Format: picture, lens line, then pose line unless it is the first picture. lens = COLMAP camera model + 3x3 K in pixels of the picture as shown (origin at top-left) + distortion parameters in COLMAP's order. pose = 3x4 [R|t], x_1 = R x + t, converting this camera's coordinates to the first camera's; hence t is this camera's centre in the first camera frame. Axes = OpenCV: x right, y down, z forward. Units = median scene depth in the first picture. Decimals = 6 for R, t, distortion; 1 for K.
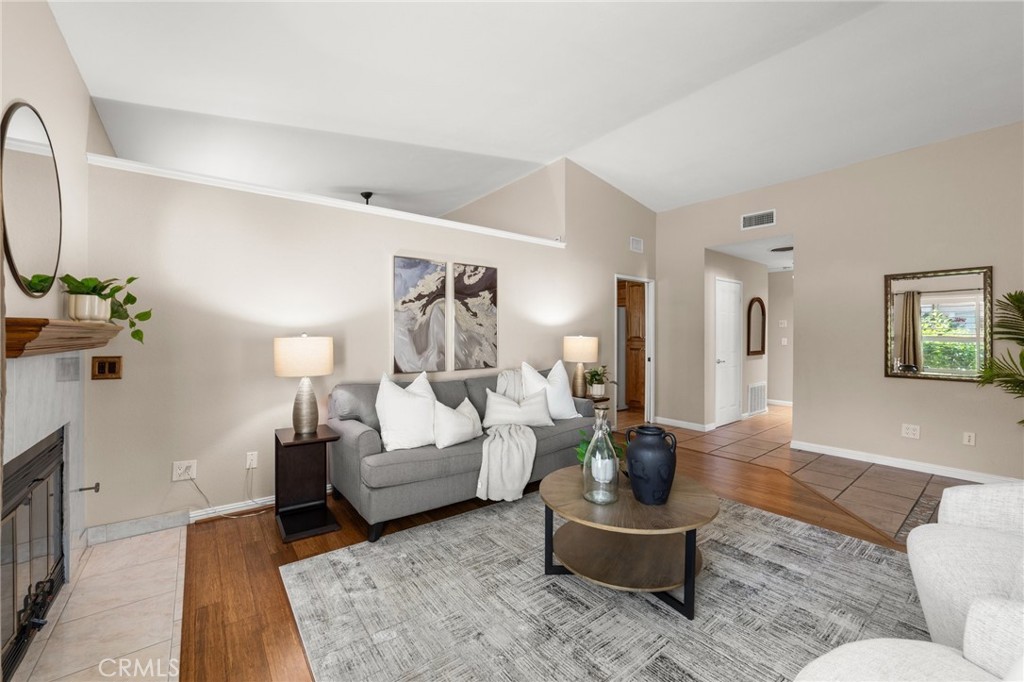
lens RADIAL K [[403.2, 0, 510.9], [0, 403.2, 336.8], [0, 0, 1]] dist [-0.037409, 0.000119]
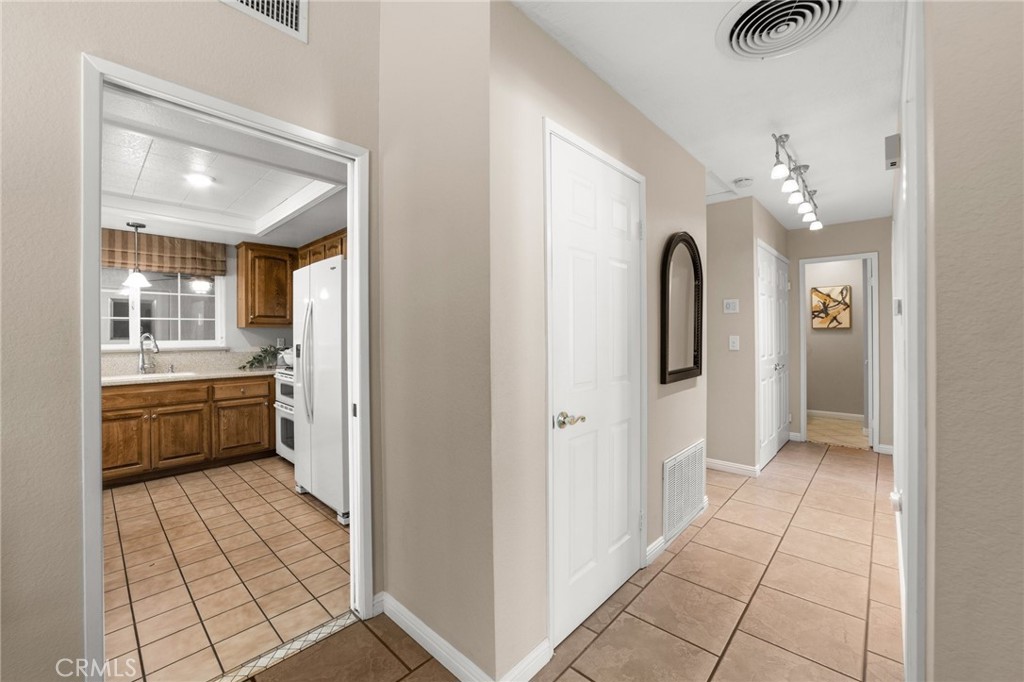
lens RADIAL K [[403.2, 0, 510.9], [0, 403.2, 336.8], [0, 0, 1]] dist [-0.037409, 0.000119]
pose [[0.985979, -0.007877, 0.166685, 0.393588], [0.008479, 0.999960, -0.002898, 0.003820], [-0.166656, 0.004270, 0.986006, 0.652608]]
